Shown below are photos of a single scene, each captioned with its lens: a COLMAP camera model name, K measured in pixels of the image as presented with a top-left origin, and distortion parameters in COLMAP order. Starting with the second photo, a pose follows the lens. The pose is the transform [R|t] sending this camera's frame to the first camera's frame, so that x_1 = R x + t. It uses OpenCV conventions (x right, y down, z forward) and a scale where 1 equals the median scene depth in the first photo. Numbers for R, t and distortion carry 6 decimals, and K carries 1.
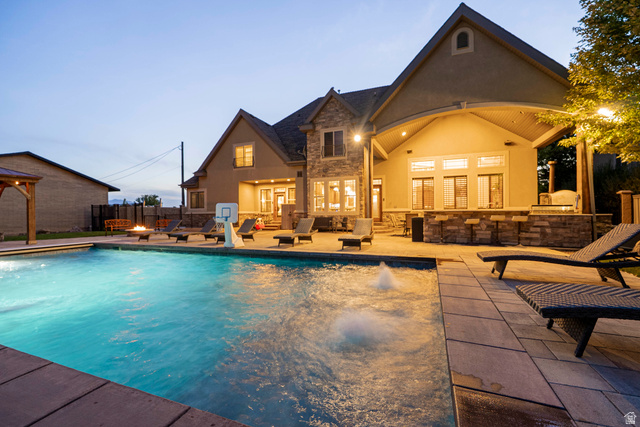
lens RADIAL K [[282.5, 0, 320.8], [0, 282.5, 214.0], [0, 0, 1]] dist [-0.006980, 0.000661]
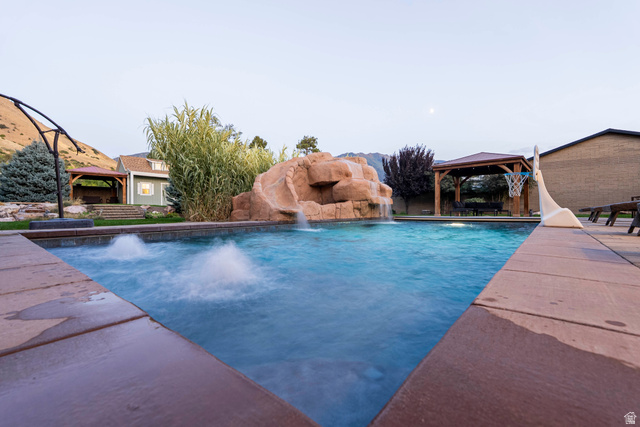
lens RADIAL K [[282.5, 0, 320.6], [0, 282.5, 215.6], [0, 0, 1]] dist [-0.006980, 0.000661]
pose [[-0.300085, 0.030256, -0.953433, 0.182501], [0.007566, 0.999541, 0.029338, 0.039278], [0.953883, 0.001590, -0.300176, 0.375583]]
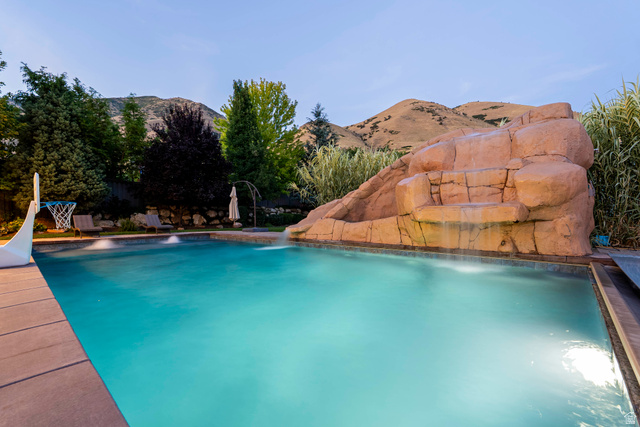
lens RADIAL K [[282.5, 0, 323.2], [0, 282.5, 214.2], [0, 0, 1]] dist [-0.006980, 0.000661]
pose [[-0.939324, 0.020783, 0.342401, -0.511888], [0.018482, 0.999779, -0.009982, 0.024626], [-0.342532, -0.003048, -0.939501, 0.659678]]
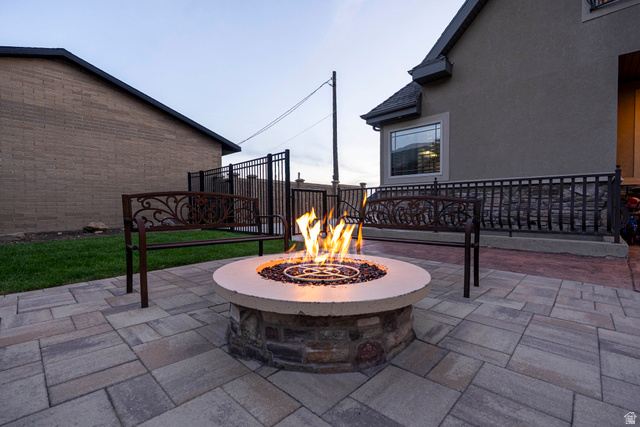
lens RADIAL K [[282.5, 0, 318.3], [0, 282.5, 210.0], [0, 0, 1]] dist [-0.006980, 0.000661]
pose [[0.928176, 0.010744, -0.371987, -0.531850], [-0.002839, 0.999758, 0.021793, 0.024711], [0.372131, -0.019172, 0.927982, 0.785605]]
